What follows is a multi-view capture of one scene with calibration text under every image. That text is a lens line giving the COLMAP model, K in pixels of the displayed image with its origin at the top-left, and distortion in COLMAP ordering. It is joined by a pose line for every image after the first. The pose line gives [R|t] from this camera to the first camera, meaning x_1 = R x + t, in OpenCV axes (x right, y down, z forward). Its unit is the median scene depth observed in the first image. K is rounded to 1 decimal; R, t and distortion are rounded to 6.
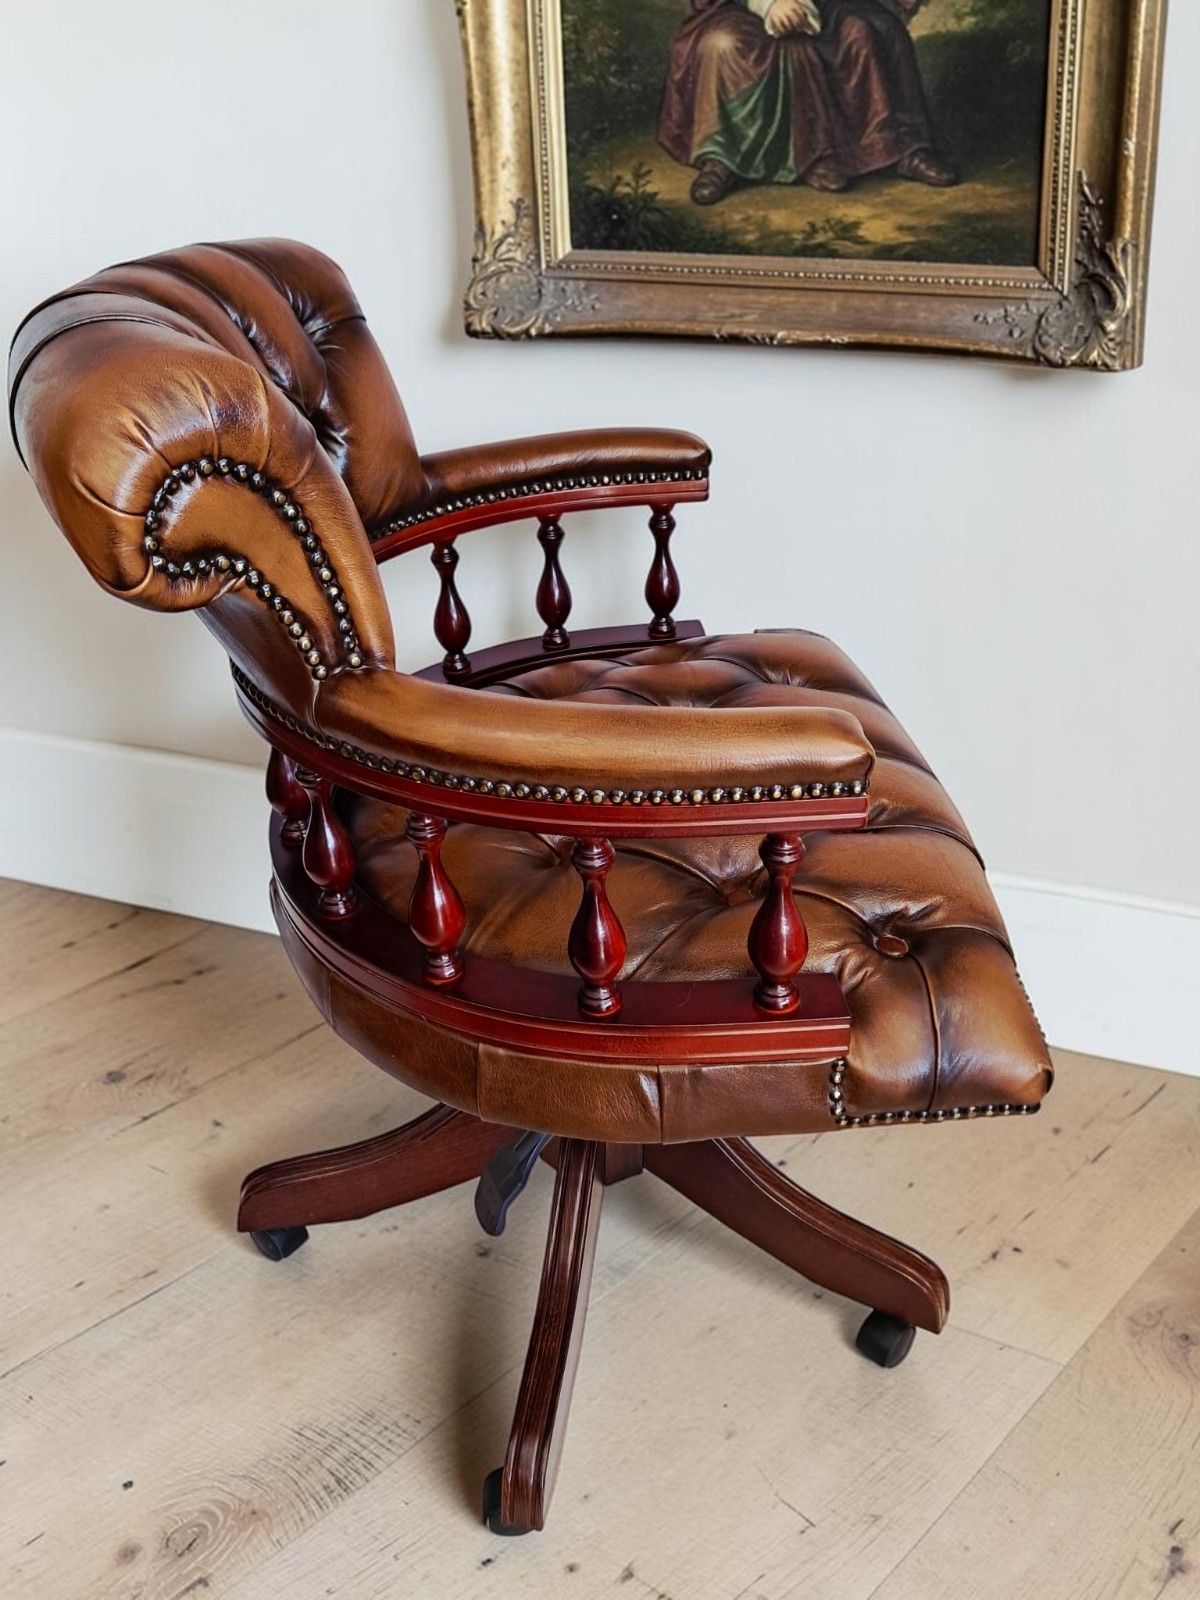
lens RADIAL K [[1264.3, 0, 605.0], [0, 1264.3, 828.6], [0, 0, 1]] dist [-0.000288, -0.028607]
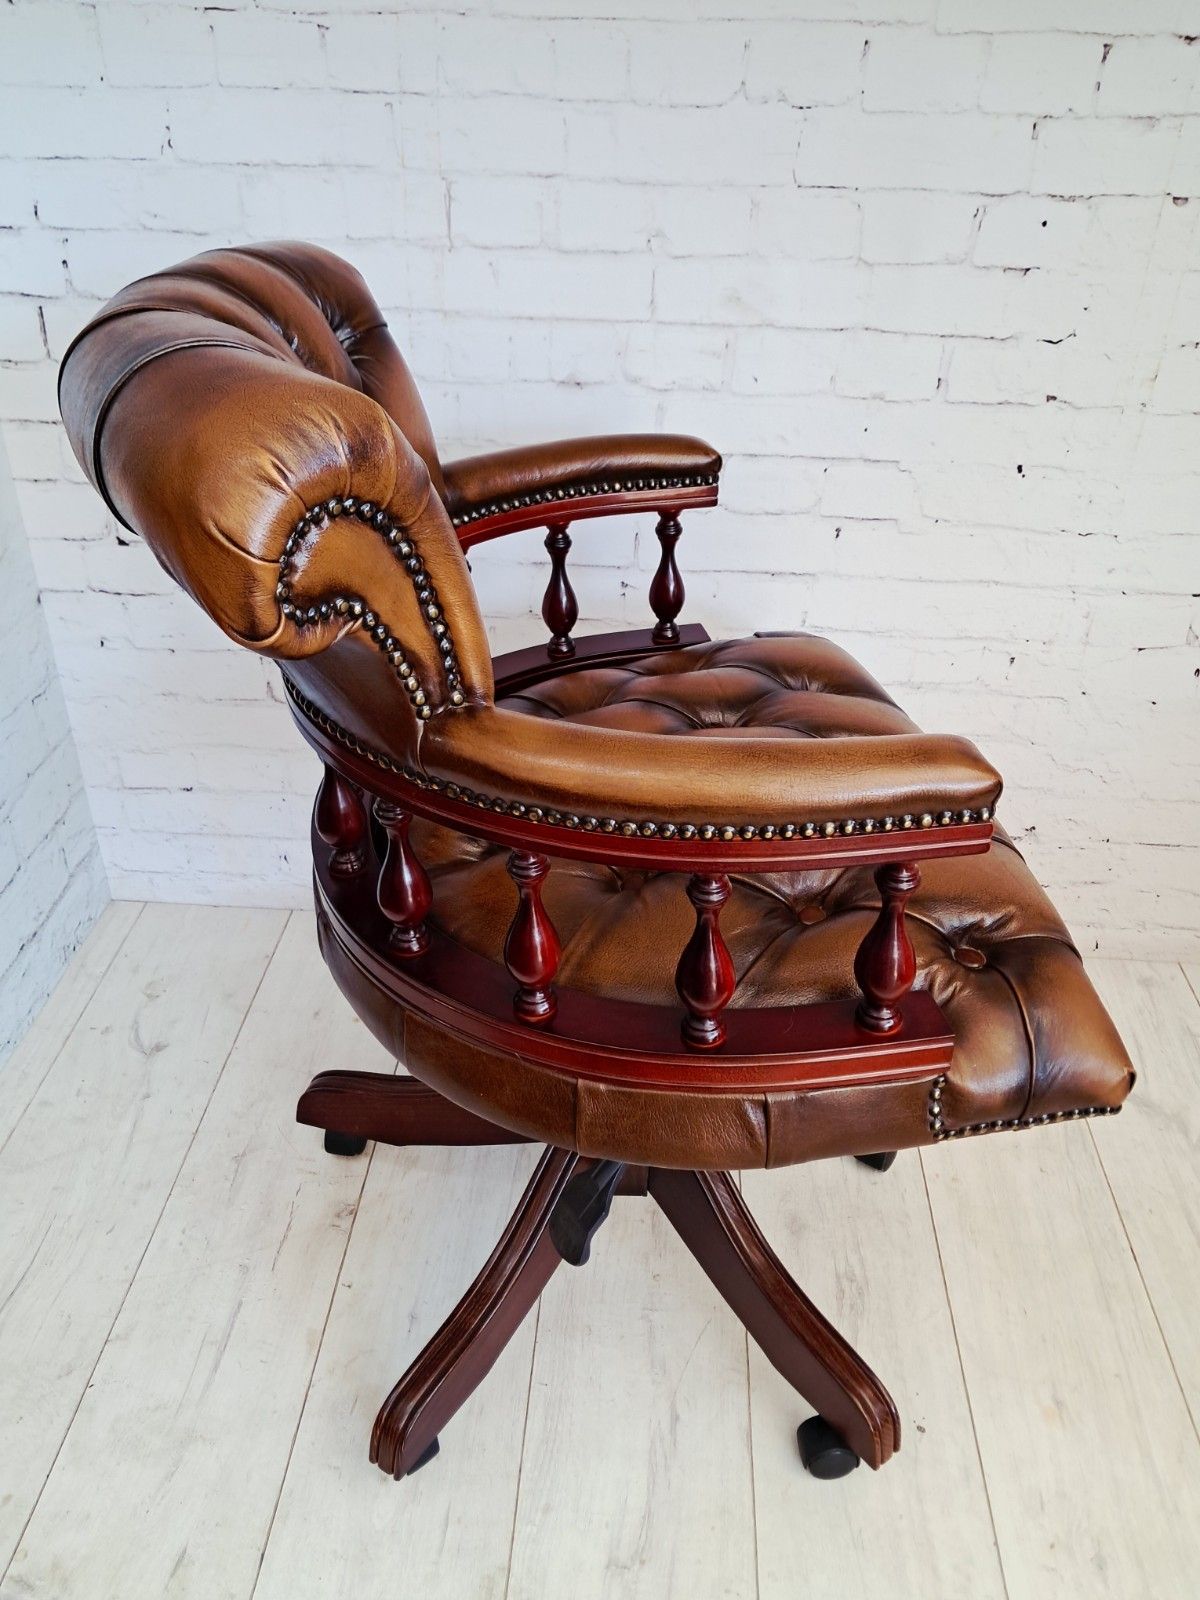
lens RADIAL K [[1264.3, 0, 595.0], [0, 1264.3, 826.6], [0, 0, 1]] dist [-0.000288, -0.028607]
pose [[0.993660, -0.039079, 0.105415, -0.183688], [0.036811, 0.999049, 0.023378, -0.049305], [-0.106228, -0.019350, 0.994154, 0.025652]]
